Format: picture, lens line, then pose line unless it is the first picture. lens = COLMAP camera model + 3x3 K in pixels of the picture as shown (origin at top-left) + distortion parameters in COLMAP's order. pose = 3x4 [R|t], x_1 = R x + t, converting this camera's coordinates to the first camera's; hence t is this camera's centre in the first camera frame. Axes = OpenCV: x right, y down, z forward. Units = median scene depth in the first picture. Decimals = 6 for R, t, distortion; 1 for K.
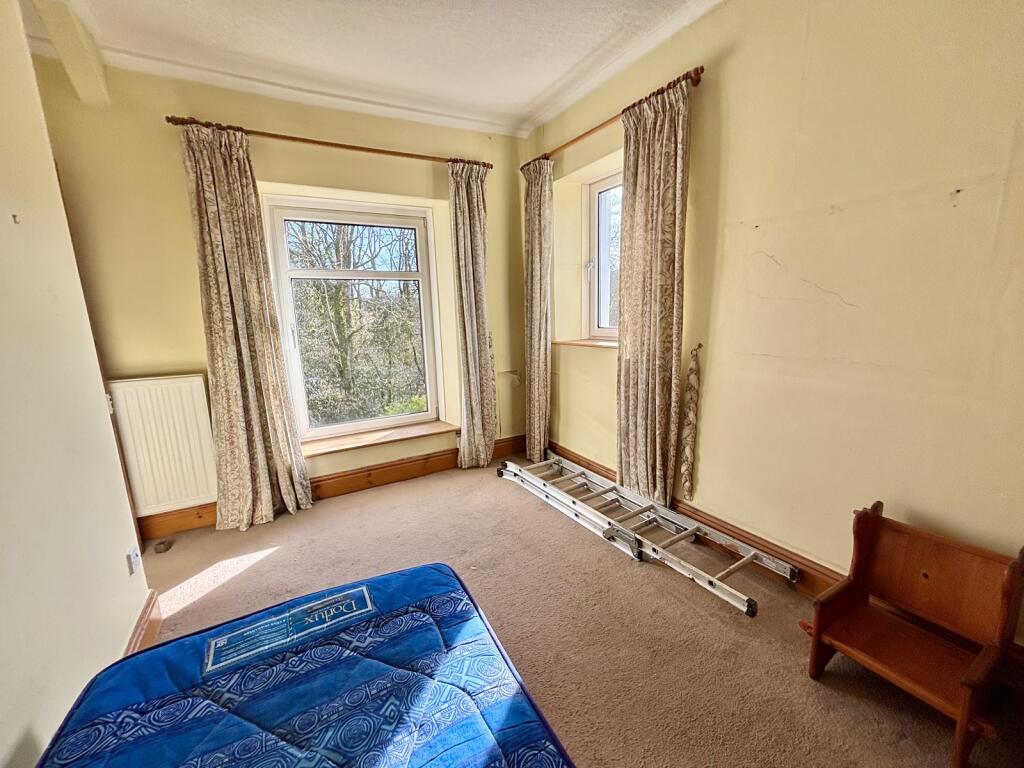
lens RADIAL K [[411.9, 0, 511.4], [0, 411.9, 378.3], [0, 0, 1]] dist [-0.000623, -0.000381]
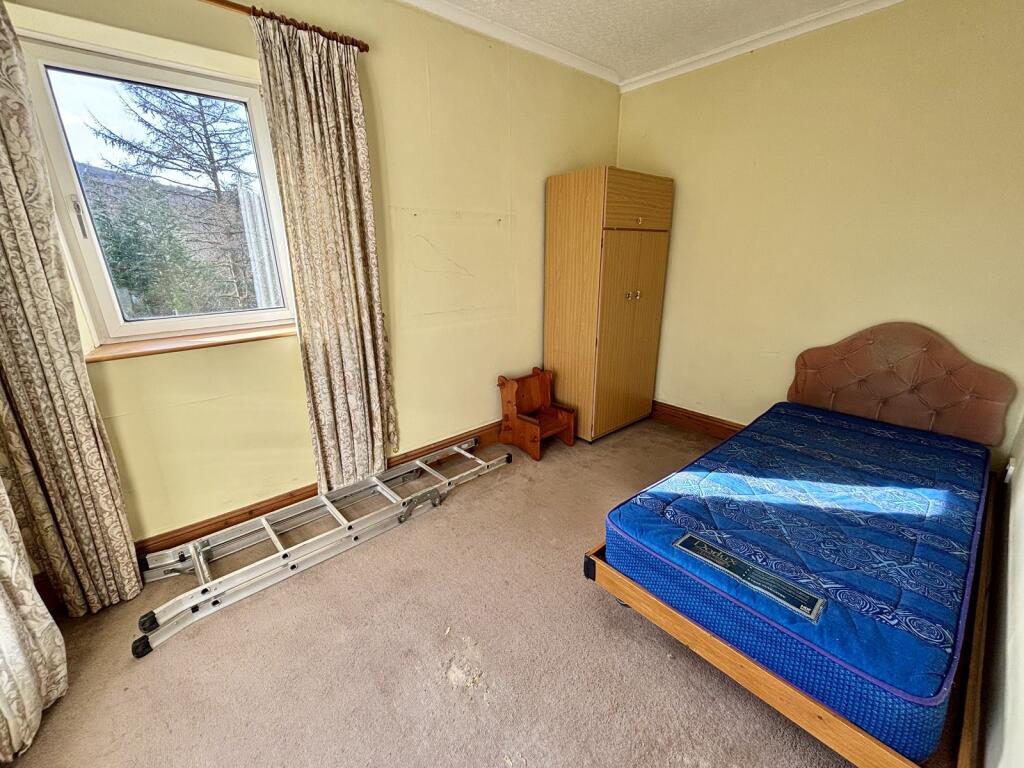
lens RADIAL K [[411.9, 0, 508.1], [0, 411.9, 383.2], [0, 0, 1]] dist [-0.000623, -0.000381]
pose [[-0.190602, -0.253747, 0.948306, -0.708531], [0.188750, 0.938517, 0.289065, -0.165505], [-0.963351, 0.234089, -0.130989, 0.872600]]
